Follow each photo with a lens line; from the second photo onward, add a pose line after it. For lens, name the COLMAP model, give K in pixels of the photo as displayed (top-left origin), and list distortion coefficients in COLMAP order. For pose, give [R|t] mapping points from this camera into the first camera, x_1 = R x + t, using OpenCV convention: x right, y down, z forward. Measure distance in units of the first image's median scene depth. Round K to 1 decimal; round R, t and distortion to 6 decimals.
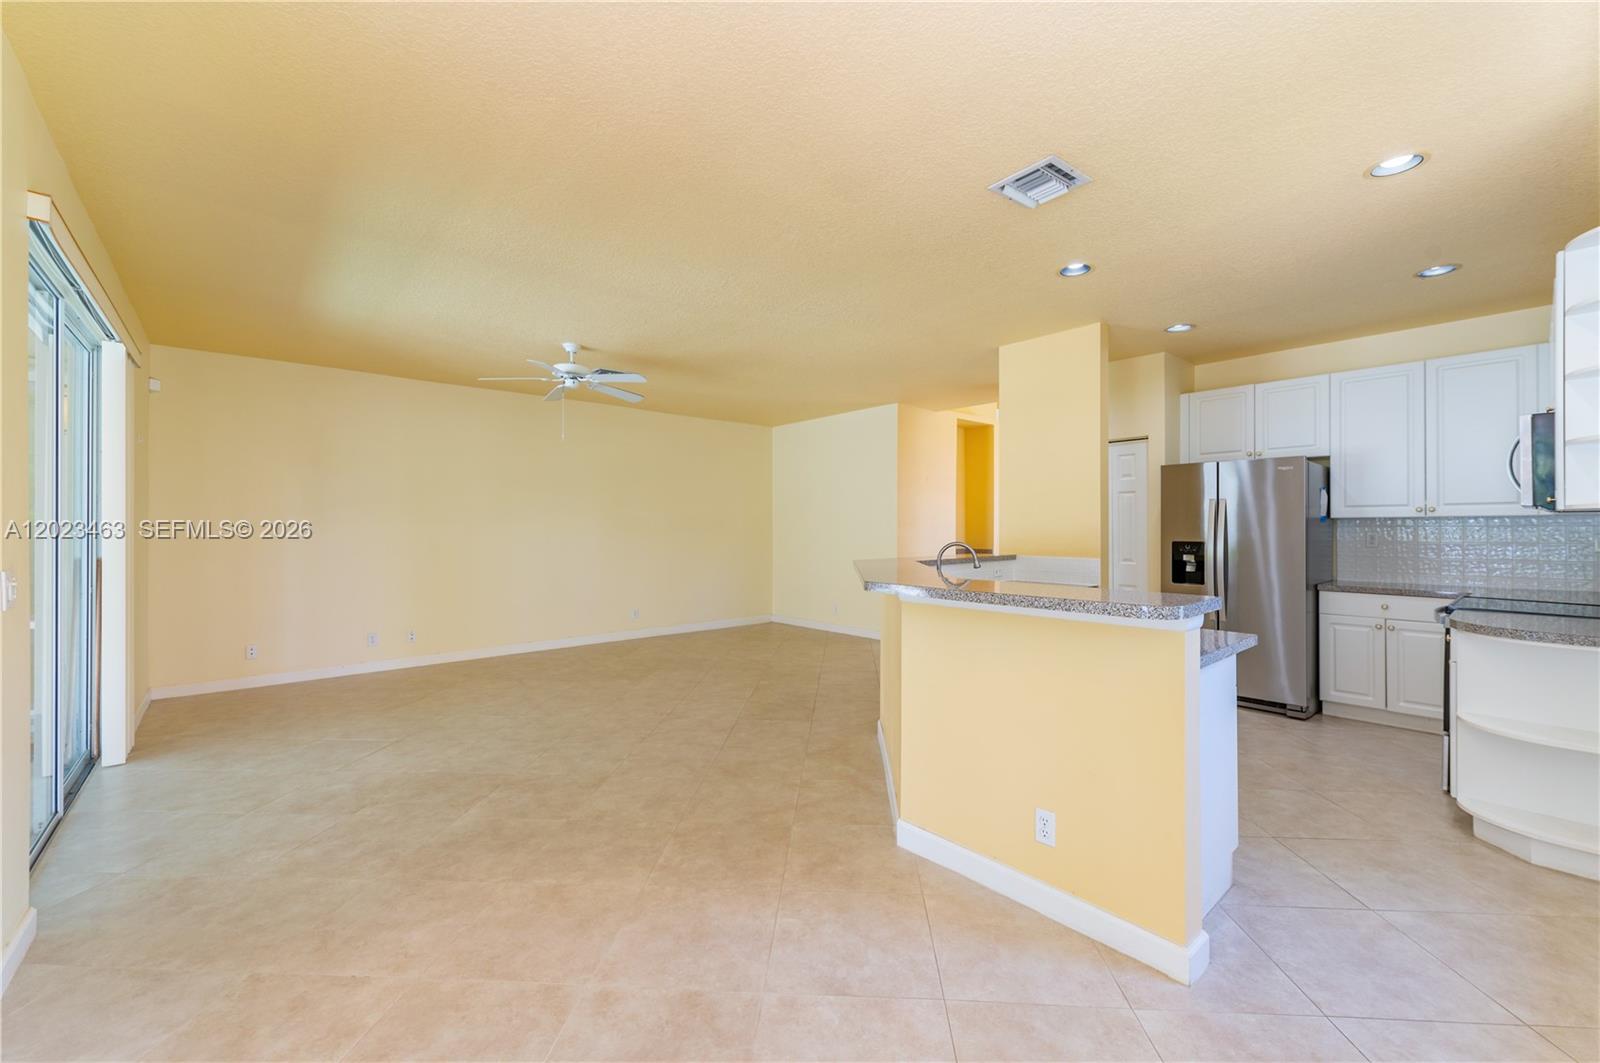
lens RADIAL K [[662.2, 0, 807.7], [0, 662.2, 527.9], [0, 0, 1]] dist [-0.014160, -0.000013]
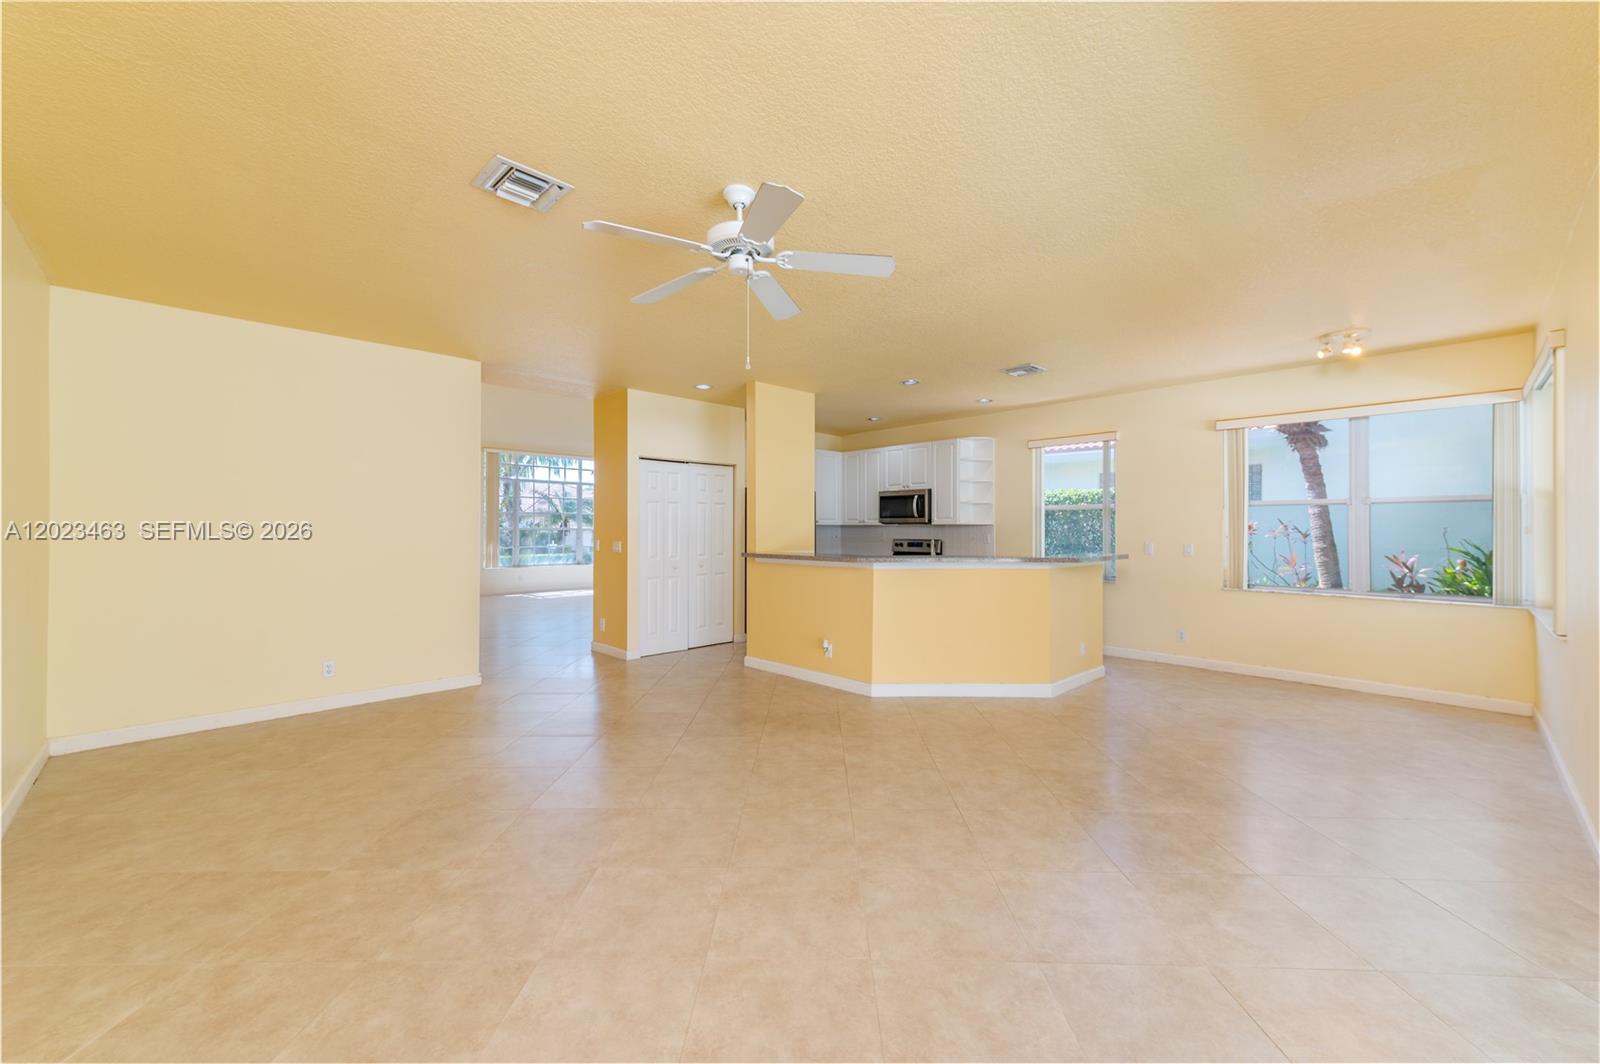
lens RADIAL K [[630.3, 0, 812.4], [0, 630.3, 527.2], [0, 0, 1]] dist [0.012433, -0.000002]
pose [[-0.067081, 0.001472, 0.997746, -1.028057], [-0.007191, 0.999972, -0.001958, -0.007539], [-0.997722, -0.007306, -0.067068, 1.131643]]
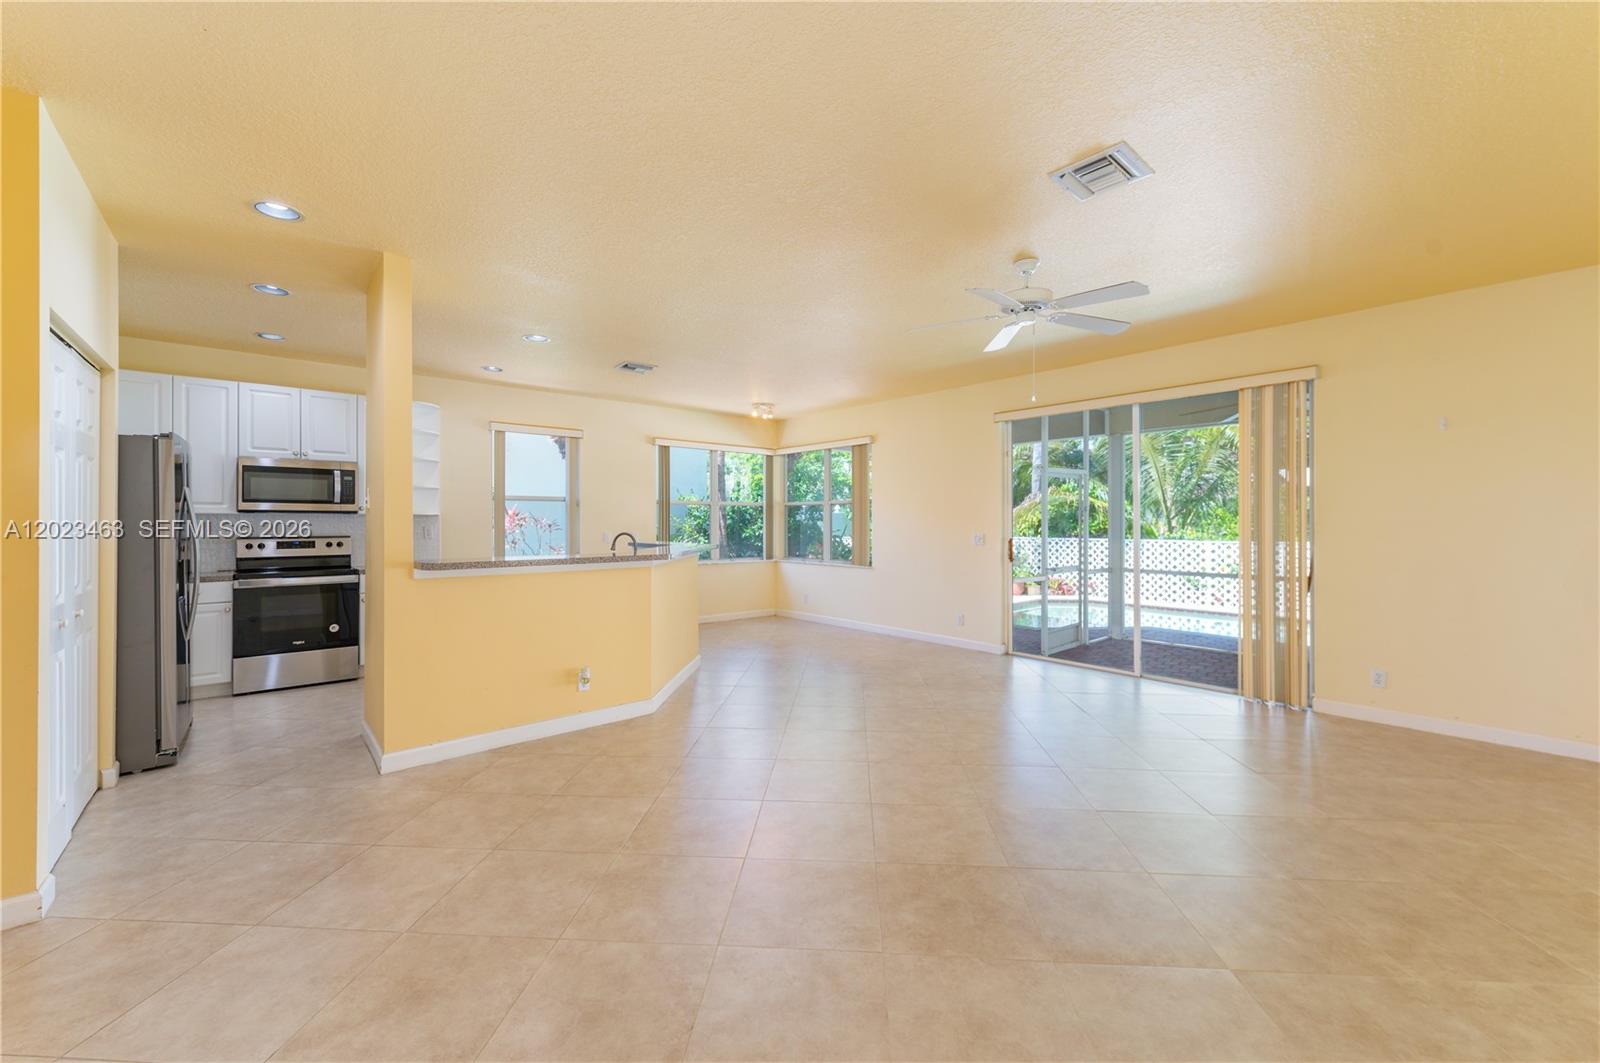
lens RADIAL K [[630.3, 0, 812.4], [0, 630.3, 526.7], [0, 0, 1]] dist [0.012433, -0.000002]
pose [[-0.999849, -0.004717, -0.016720, -0.122090], [-0.004798, 0.999977, 0.004826, -0.006224], [0.016697, 0.004906, -0.999849, 1.963089]]
